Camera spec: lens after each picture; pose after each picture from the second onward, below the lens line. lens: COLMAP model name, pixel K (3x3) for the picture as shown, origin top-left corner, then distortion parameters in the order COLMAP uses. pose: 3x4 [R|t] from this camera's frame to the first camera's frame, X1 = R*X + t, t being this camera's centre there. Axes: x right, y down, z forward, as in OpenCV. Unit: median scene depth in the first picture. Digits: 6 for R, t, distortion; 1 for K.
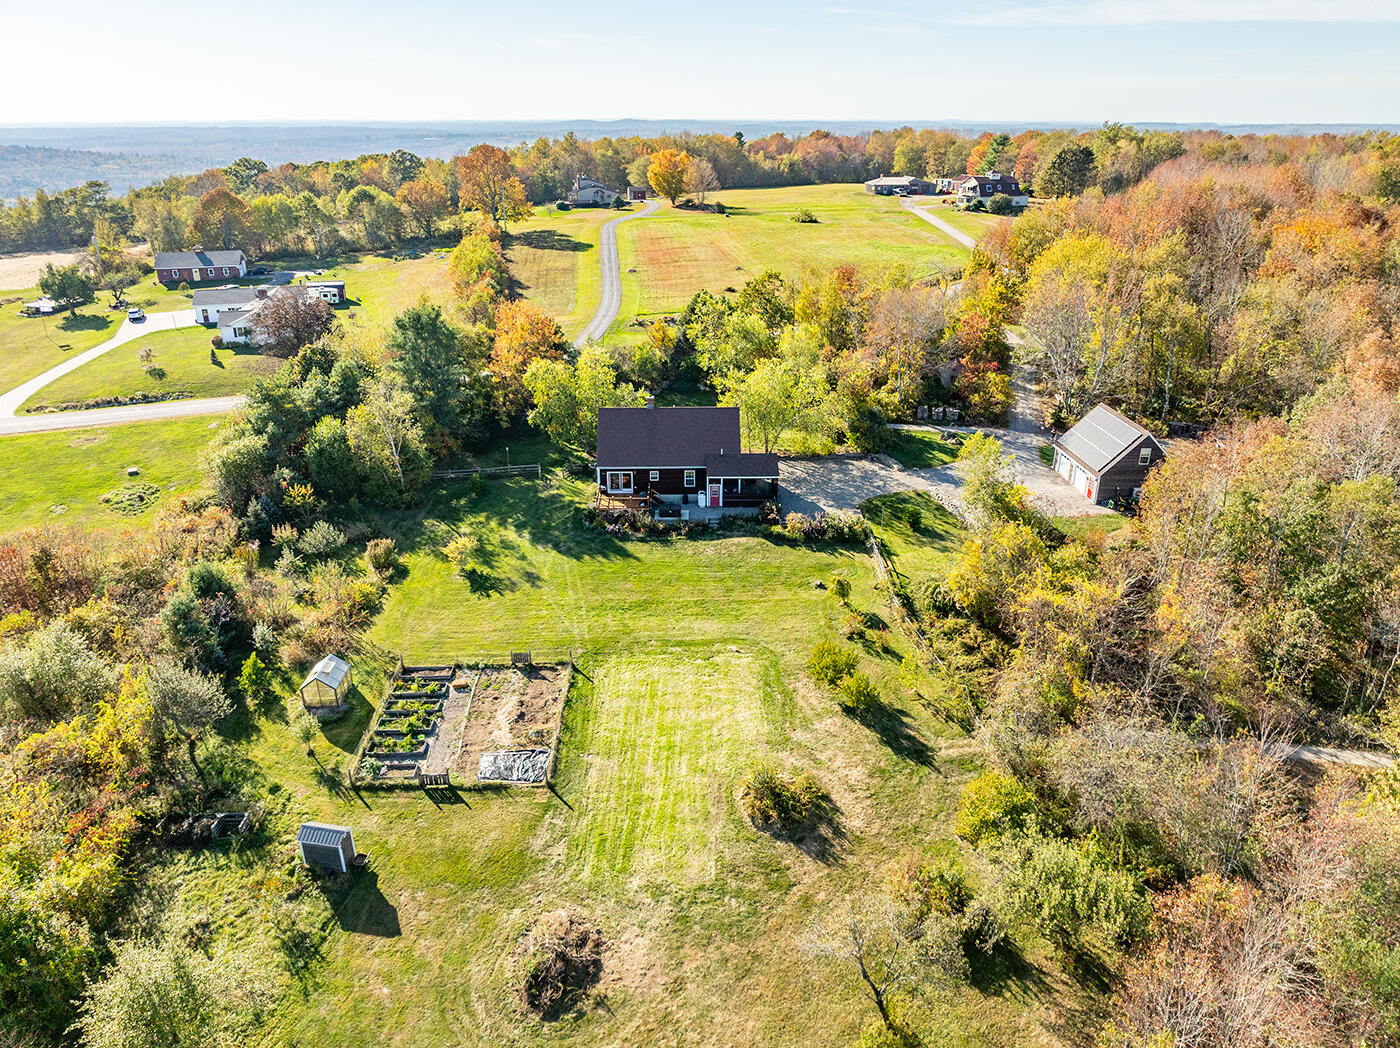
lens RADIAL K [[988.7, 0, 700.0], [0, 988.7, 524.0], [0, 0, 1]] dist [-0.036784, 0.026416]
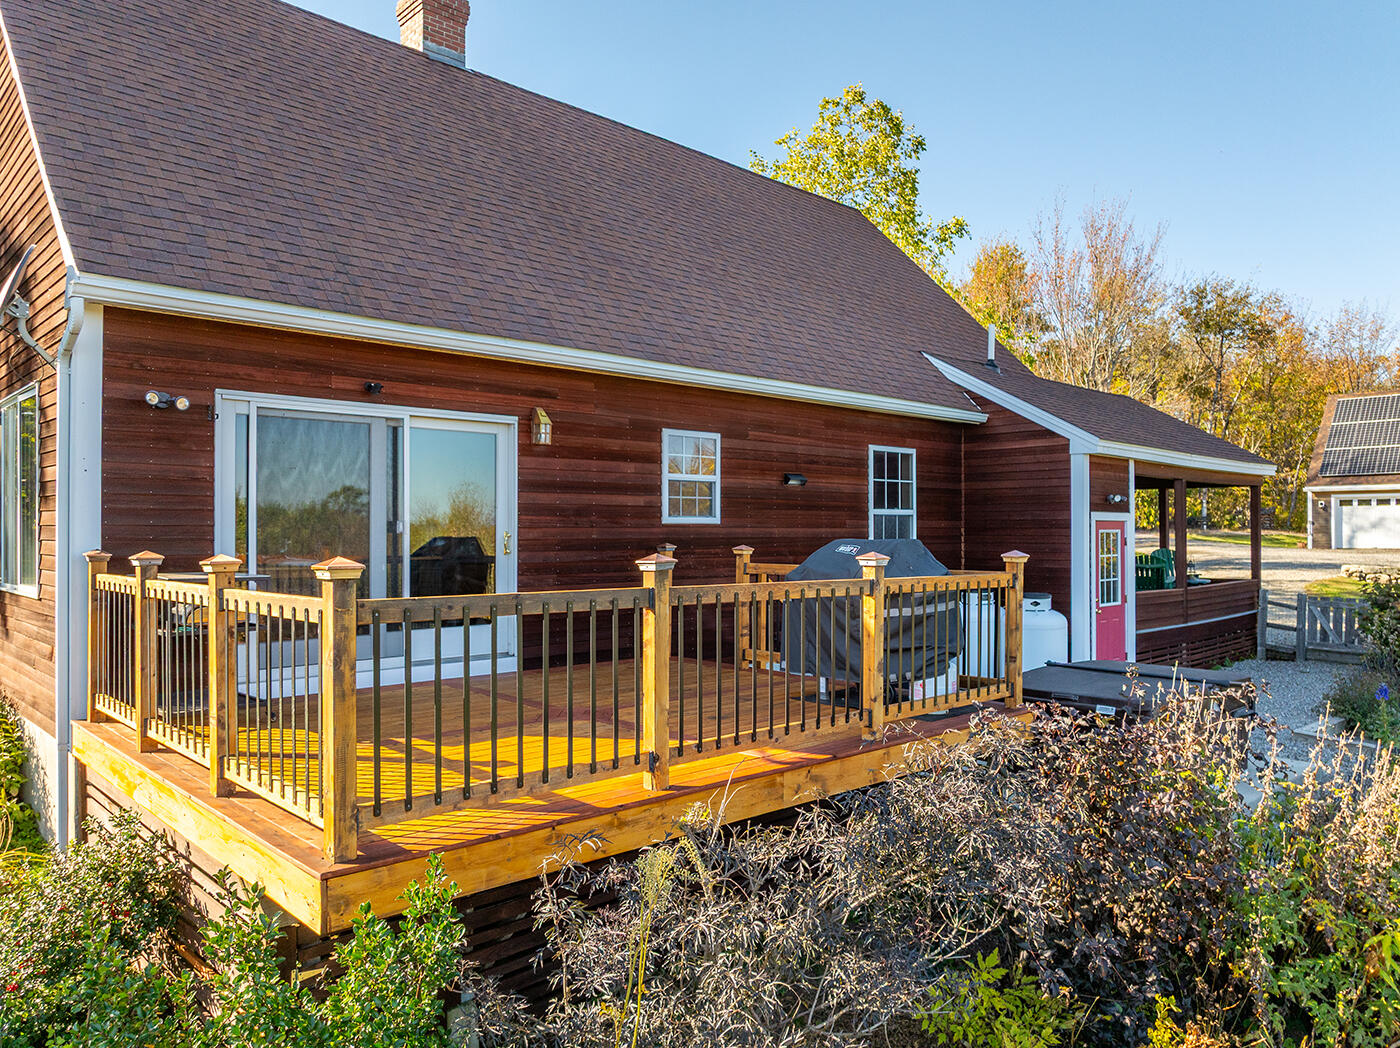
lens RADIAL K [[1012.8, 0, 720.8], [0, 1012.8, 521.5], [0, 0, 1]] dist [-0.048161, 0.043911]
pose [[0.726546, 0.005573, 0.687095, -0.119081], [0.265830, 0.919821, -0.288554, -0.013210], [-0.633612, 0.392299, 0.666811, 0.943471]]
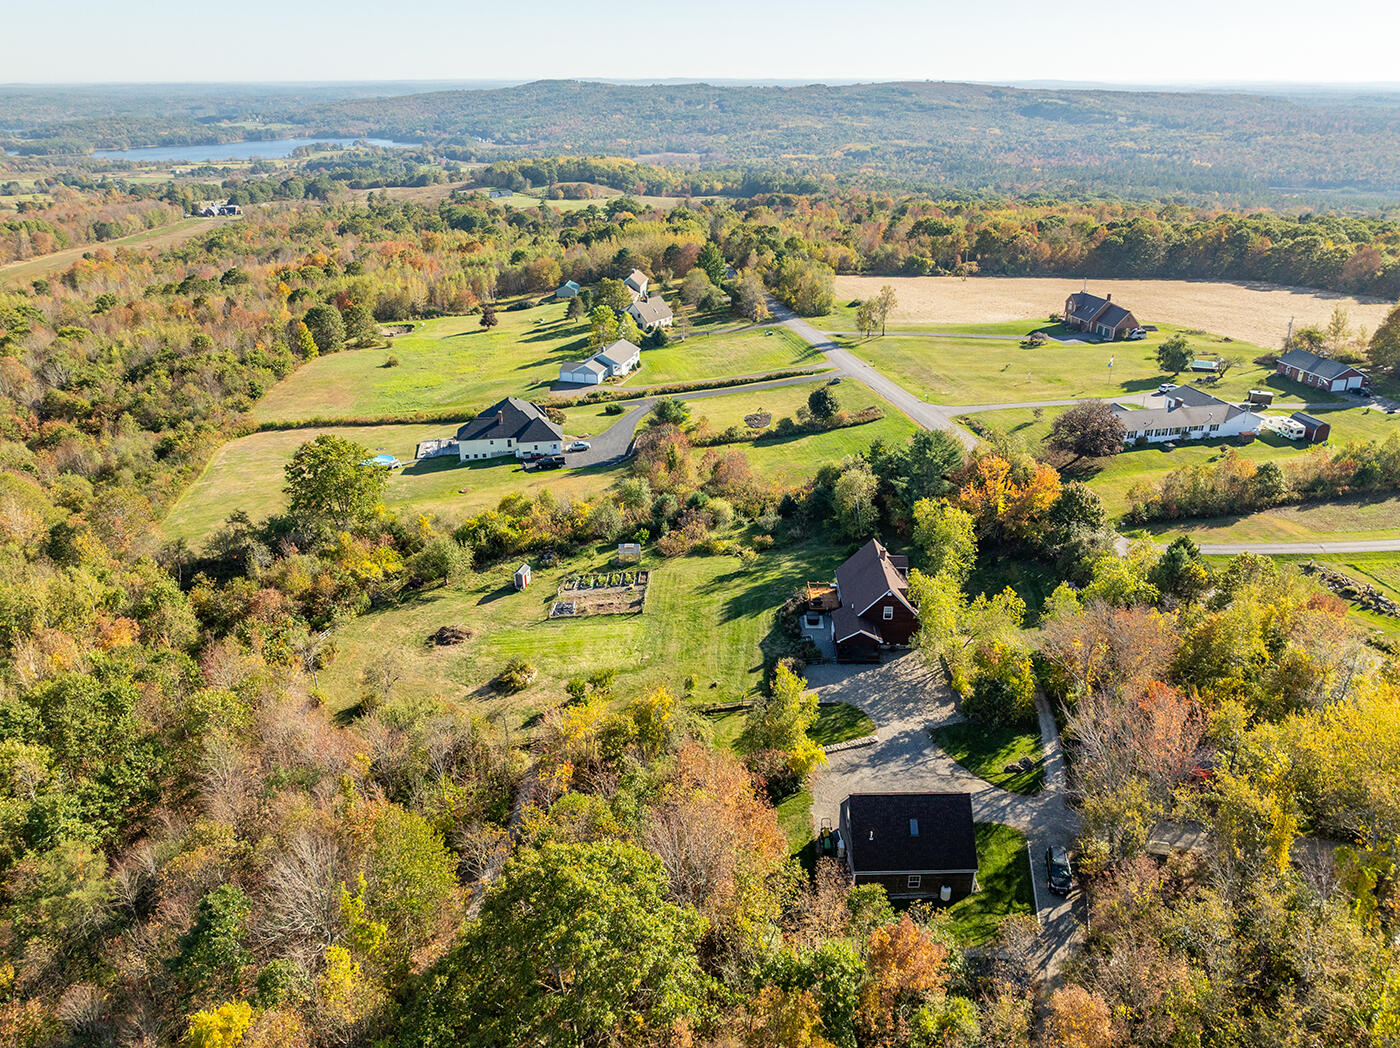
lens RADIAL K [[1012.8, 0, 720.8], [0, 1012.8, 521.5], [0, 0, 1]] dist [-0.048161, 0.043911]
pose [[-0.031950, 0.401789, -0.915175, 1.152024], [-0.390175, 0.837978, 0.381519, -0.583333], [0.920186, 0.369268, 0.129994, 0.653764]]
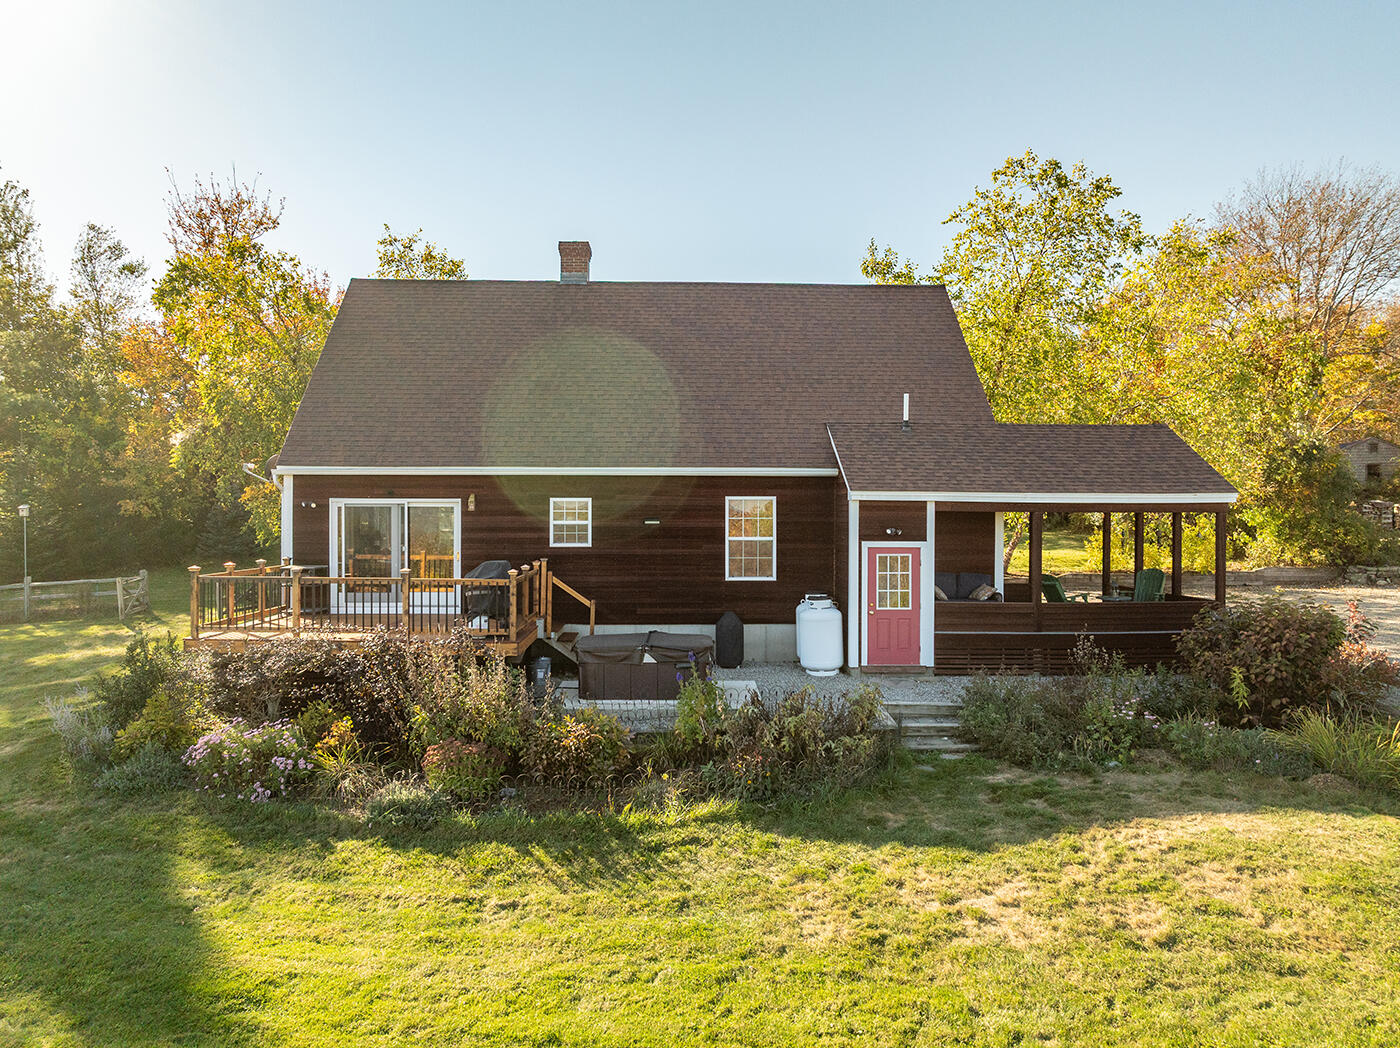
lens RADIAL K [[988.7, 0, 700.0], [0, 988.7, 524.0], [0, 0, 1]] dist [-0.036784, 0.026416]
pose [[0.999951, 0.002002, 0.009724, -0.022749], [0.001800, 0.926647, -0.375927, 0.026066], [-0.009763, 0.375926, 0.926598, 0.830022]]
